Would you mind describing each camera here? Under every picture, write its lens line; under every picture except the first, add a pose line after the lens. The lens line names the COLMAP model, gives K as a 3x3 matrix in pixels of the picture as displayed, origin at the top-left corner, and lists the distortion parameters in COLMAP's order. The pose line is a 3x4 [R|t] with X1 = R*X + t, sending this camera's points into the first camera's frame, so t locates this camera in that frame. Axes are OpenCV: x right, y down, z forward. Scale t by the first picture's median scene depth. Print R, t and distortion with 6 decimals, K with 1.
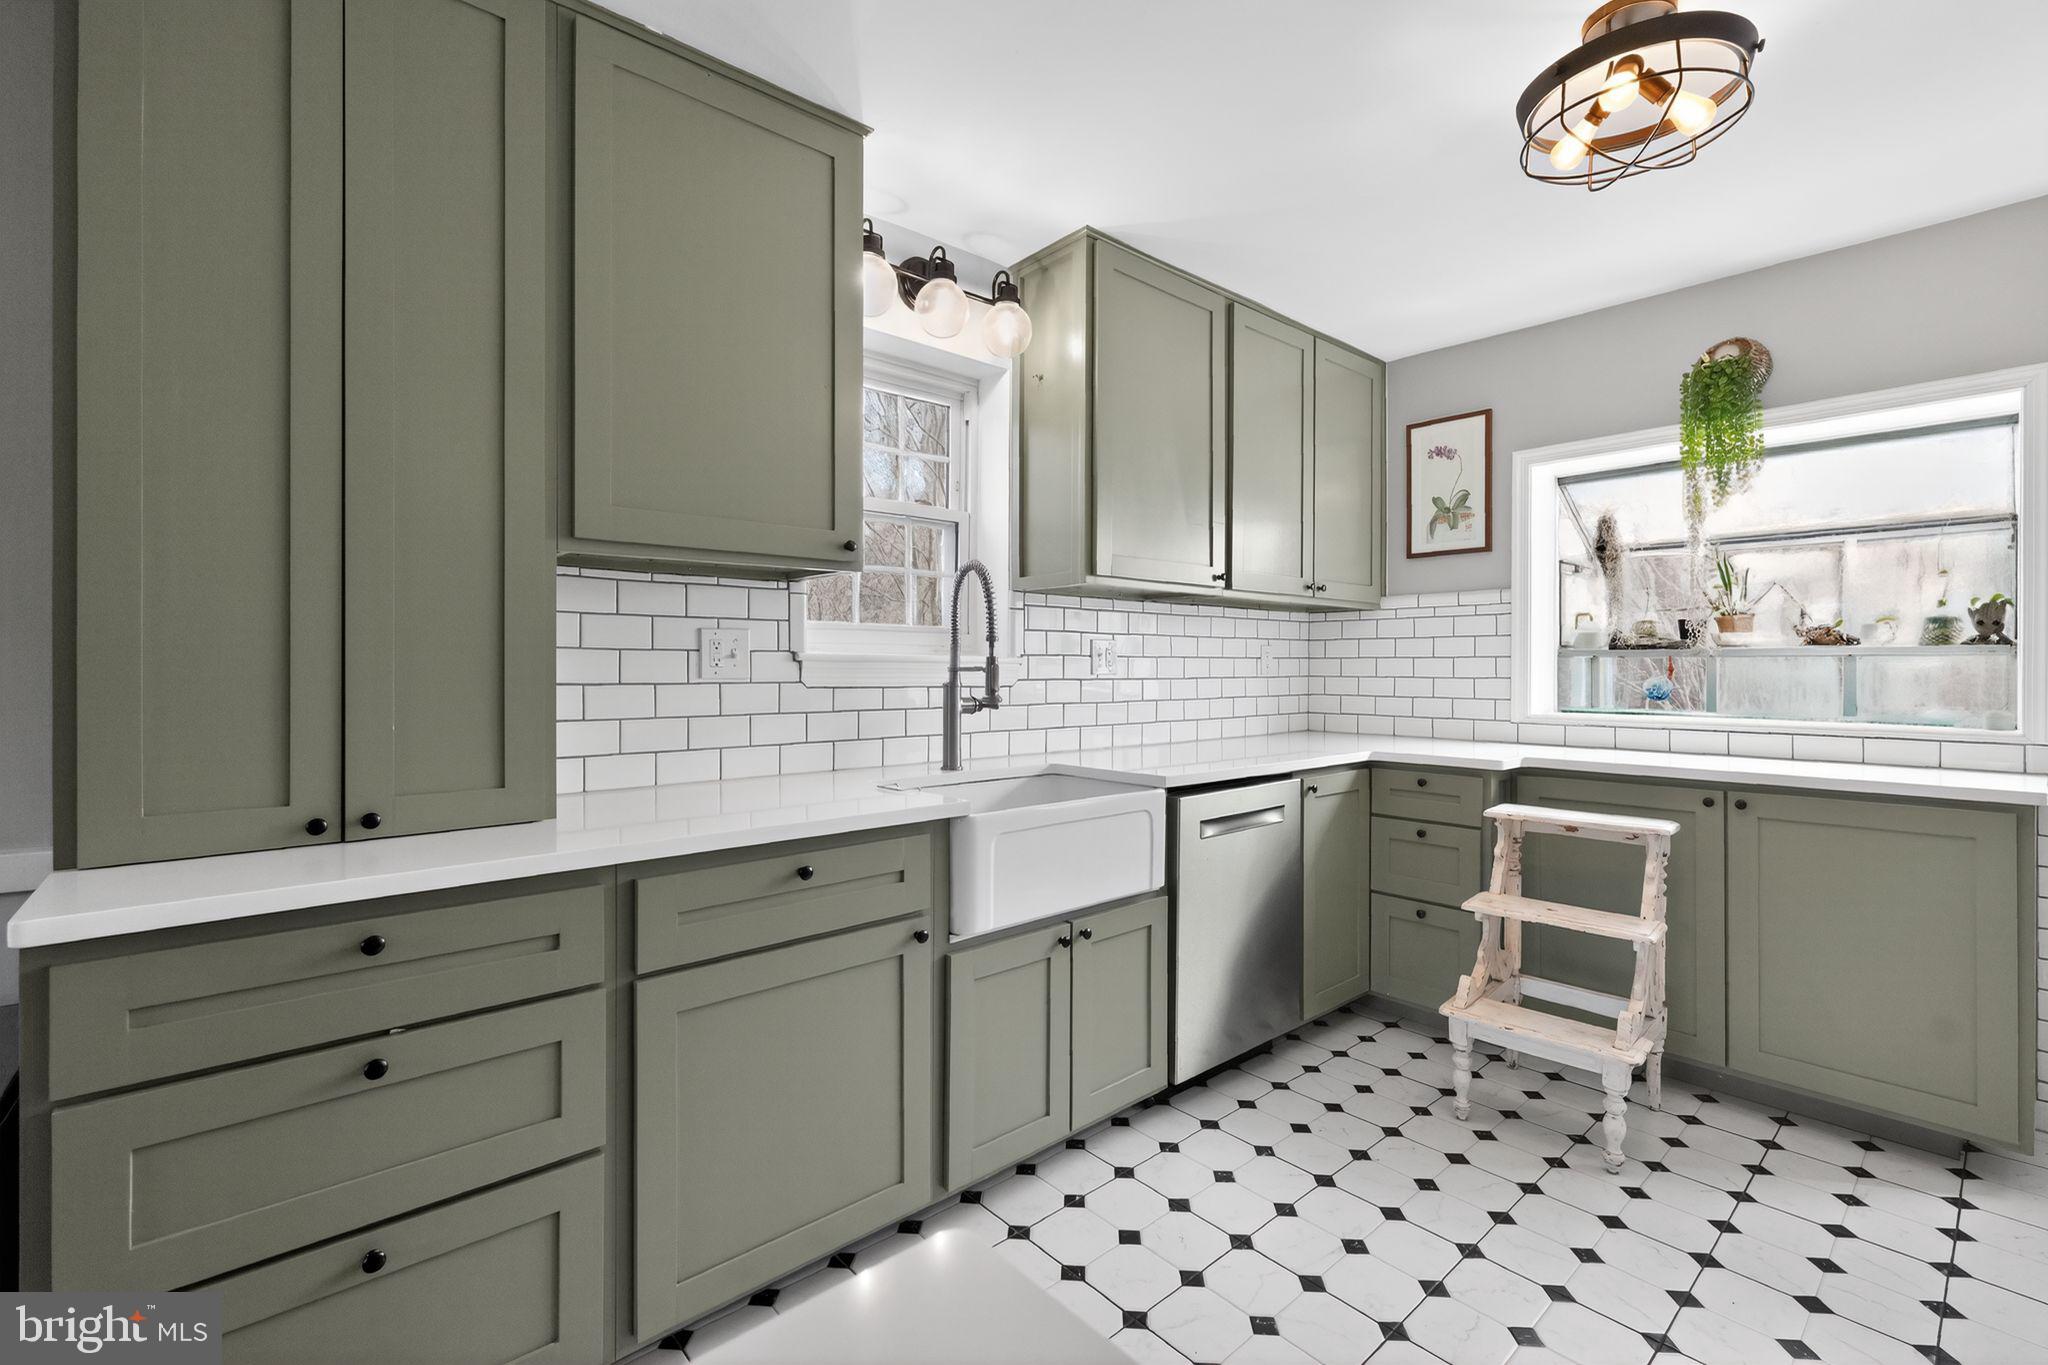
lens RADIAL K [[875.0, 0, 1020.0], [0, 875.0, 660.5], [0, 0, 1]] dist [0.000881, 0.000076]
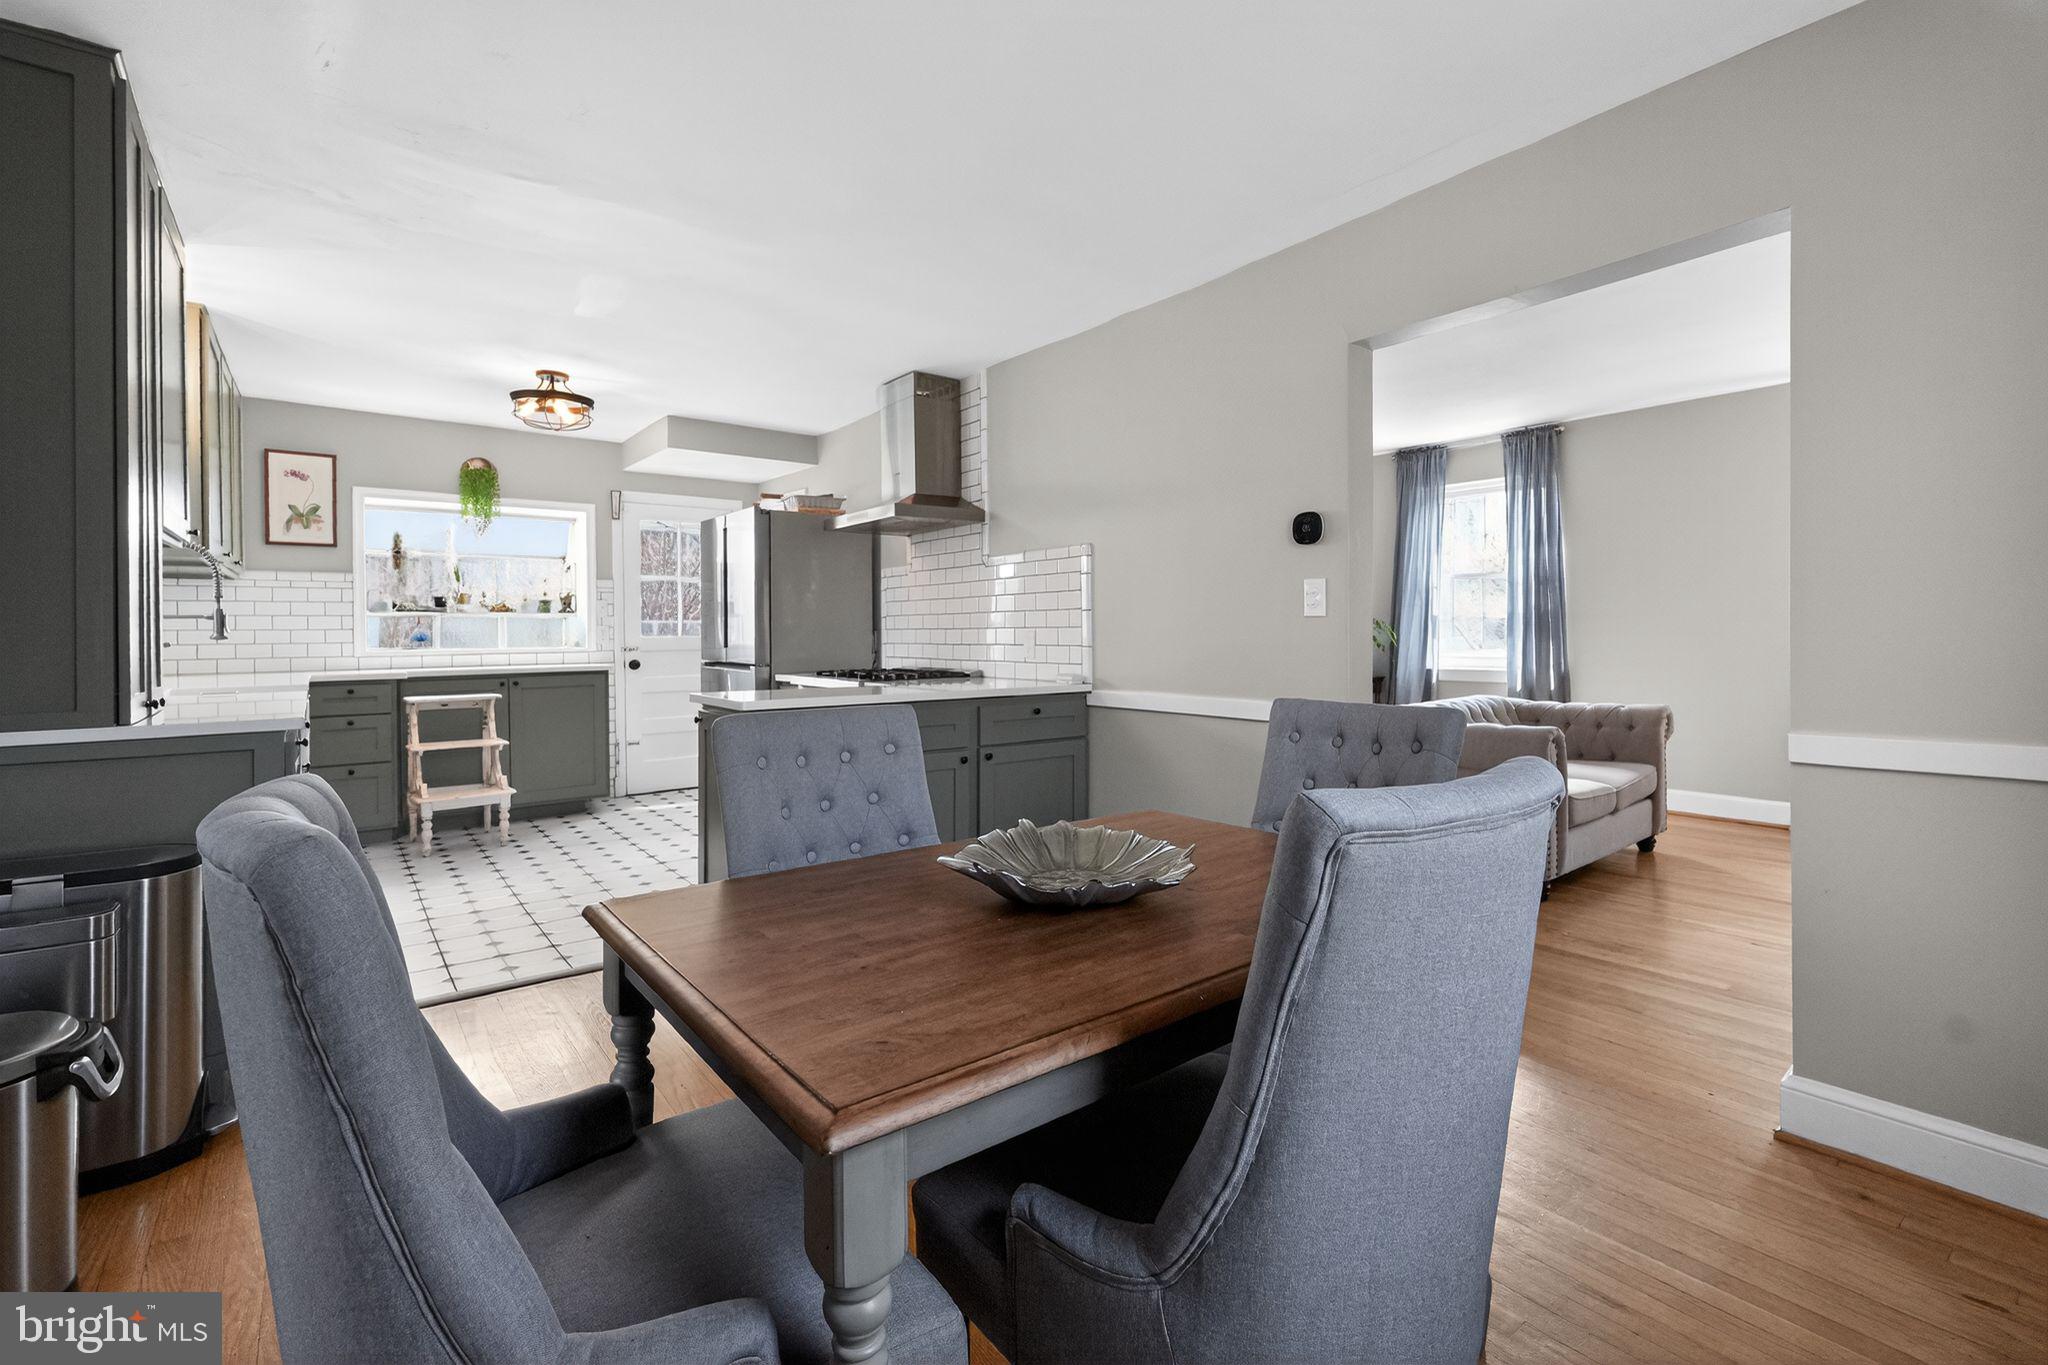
lens RADIAL K [[919.8, 0, 1018.0], [0, 919.8, 635.4], [0, 0, 1]] dist [0.000282, -0.000016]
pose [[0.059343, -0.008715, 0.998200, -1.106499], [0.002709, 0.999960, 0.008569, 0.021764], [-0.998234, 0.002196, 0.059364, -0.323660]]
